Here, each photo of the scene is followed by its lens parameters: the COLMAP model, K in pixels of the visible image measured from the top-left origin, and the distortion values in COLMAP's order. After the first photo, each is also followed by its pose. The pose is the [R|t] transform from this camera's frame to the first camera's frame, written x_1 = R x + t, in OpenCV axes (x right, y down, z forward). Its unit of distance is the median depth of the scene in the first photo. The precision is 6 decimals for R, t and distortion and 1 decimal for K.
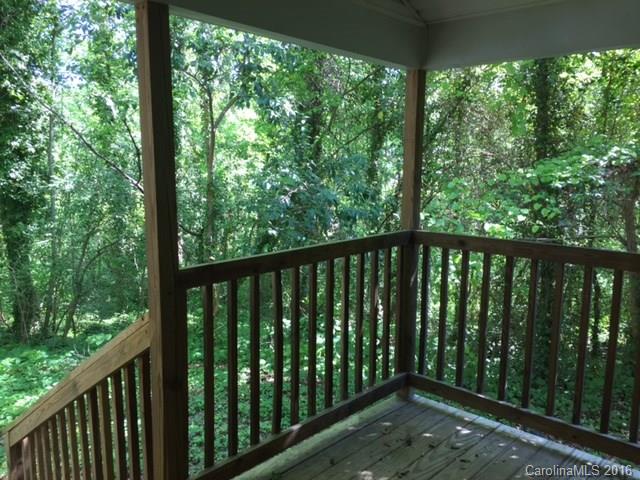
lens RADIAL K [[526.6, 0, 320.6], [0, 526.6, 237.0], [0, 0, 1]] dist [0.009319, -0.012318]
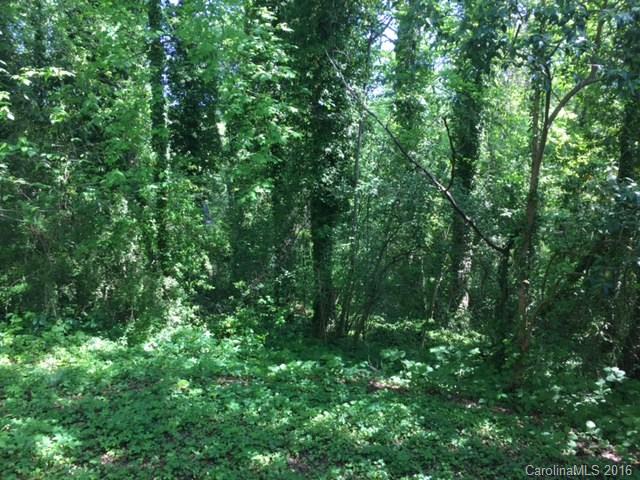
lens RADIAL K [[526.6, 0, 320.6], [0, 526.6, 237.0], [0, 0, 1]] dist [0.009319, -0.012318]
pose [[0.866443, 0.065958, -0.494900, -0.059765], [-0.072400, 0.997357, 0.006169, -0.008833], [0.493999, 0.030486, 0.868928, 0.083616]]
